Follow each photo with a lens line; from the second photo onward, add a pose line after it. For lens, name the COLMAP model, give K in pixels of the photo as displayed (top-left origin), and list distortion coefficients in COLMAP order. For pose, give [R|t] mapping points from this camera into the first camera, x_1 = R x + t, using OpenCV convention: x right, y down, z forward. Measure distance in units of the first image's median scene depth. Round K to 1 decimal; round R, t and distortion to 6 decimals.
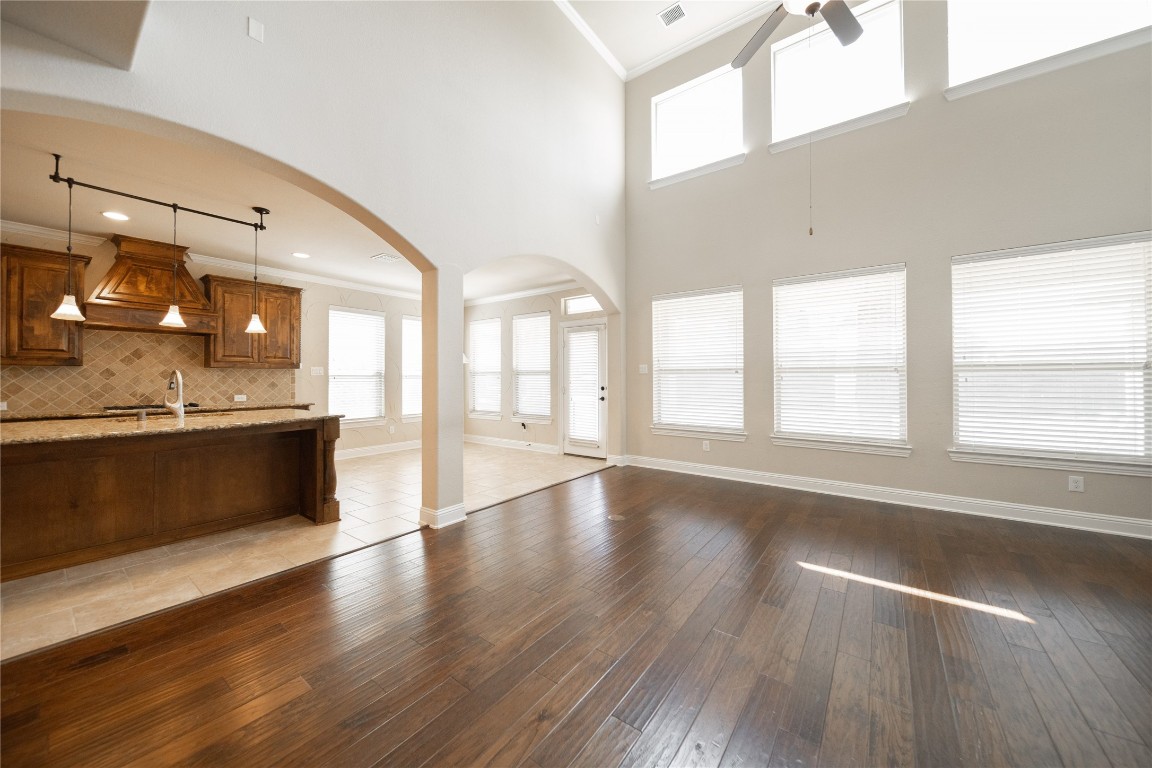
lens RADIAL K [[411.3, 0, 567.2], [0, 411.3, 374.0], [0, 0, 1]] dist [-0.002568, -0.000573]
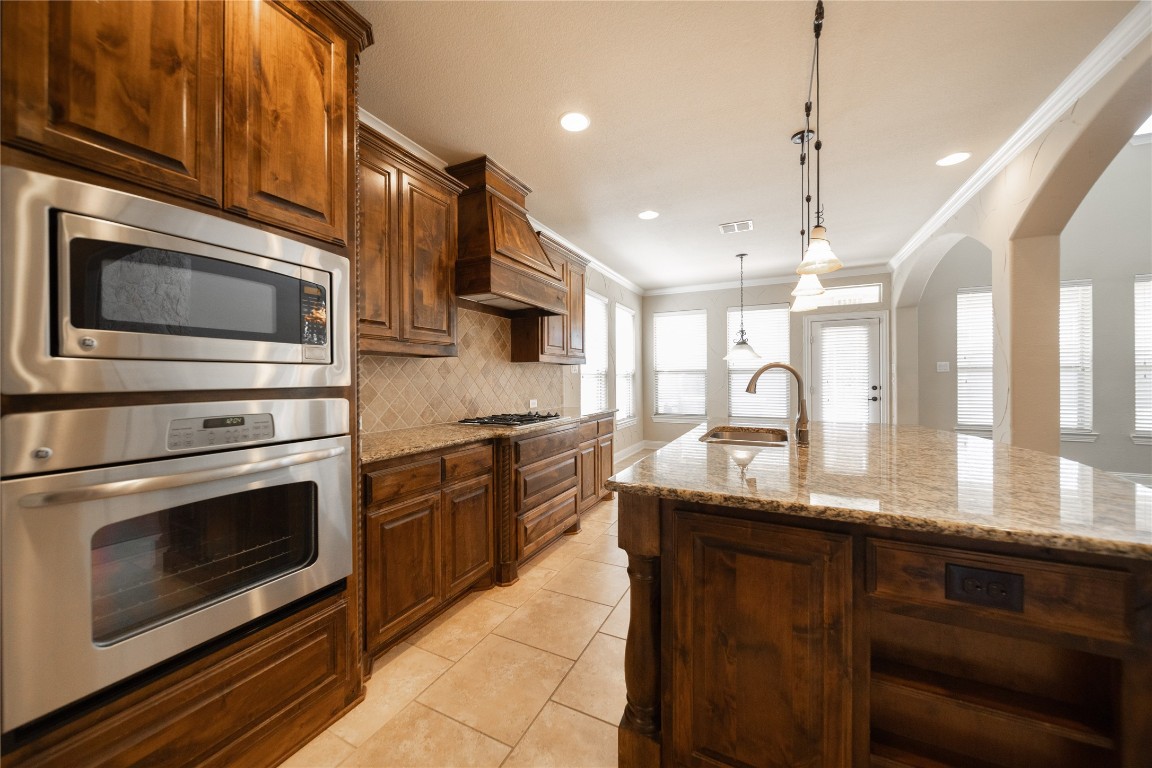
lens RADIAL K [[411.3, 0, 568.1], [0, 411.3, 377.9], [0, 0, 1]] dist [-0.002568, -0.000573]
pose [[0.981614, -0.001199, 0.190872, -0.864330], [-0.000715, 0.999950, 0.009955, 0.004408], [-0.190874, -0.009909, 0.981565, 0.260162]]
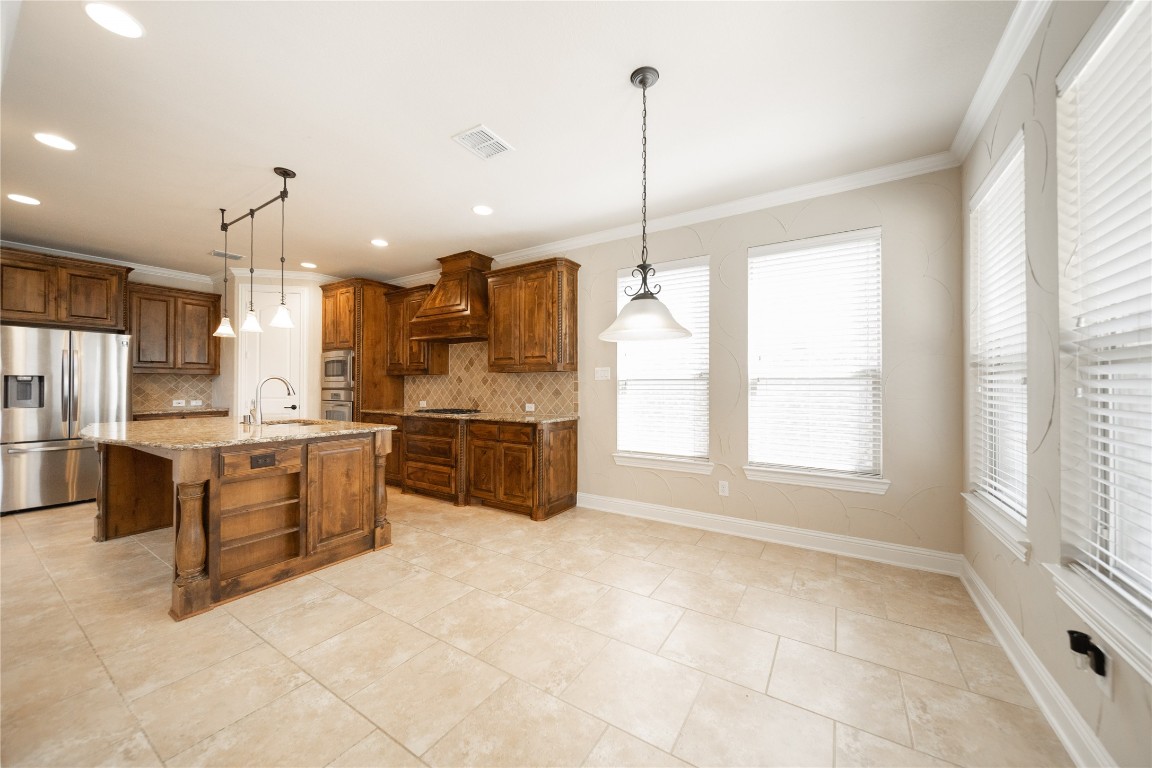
lens RADIAL K [[411.3, 0, 578.1], [0, 411.3, 382.8], [0, 0, 1]] dist [-0.002568, -0.000573]
pose [[0.093516, -0.003315, -0.995612, 0.067444], [0.011866, 0.999927, -0.002215, 0.010277], [0.995547, -0.011607, 0.093548, 1.008543]]
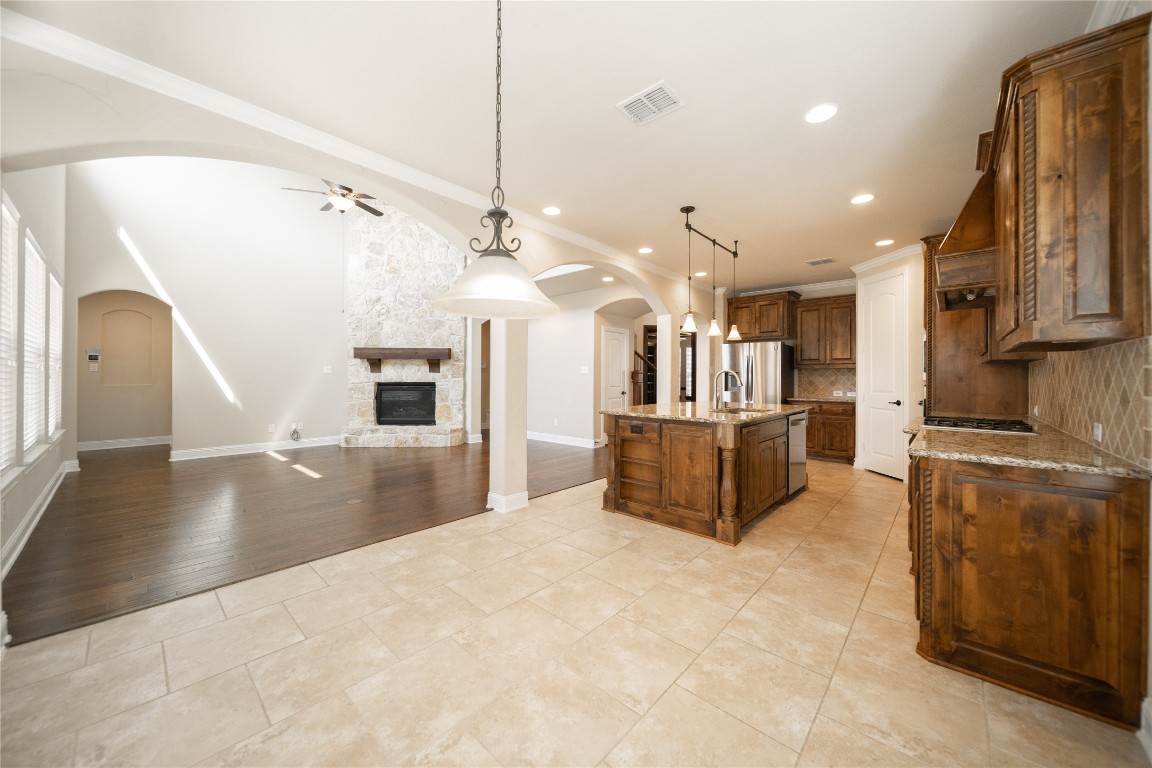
lens RADIAL K [[411.3, 0, 570.0], [0, 411.3, 375.7], [0, 0, 1]] dist [-0.002568, -0.000573]
pose [[-0.996266, -0.002119, 0.086313, -0.370910], [-0.003529, 0.999863, -0.016179, 0.016979], [-0.086267, -0.016423, -0.996137, 1.372967]]
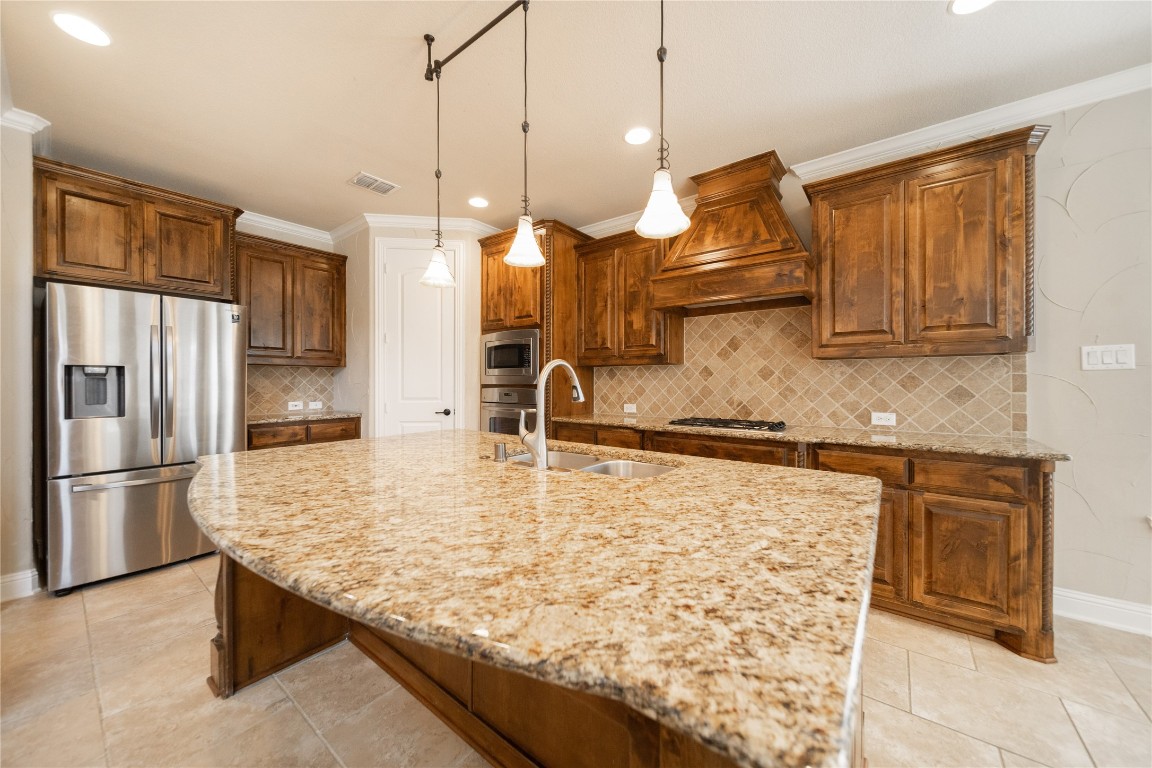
lens RADIAL K [[411.3, 0, 576.2], [0, 411.3, 382.5], [0, 0, 1]] dist [-0.002568, -0.000573]
pose [[-0.003504, 0.006609, -0.999972, -0.299160], [0.013262, 0.999891, 0.006562, 0.006915], [0.999906, -0.013239, -0.003591, 0.626708]]
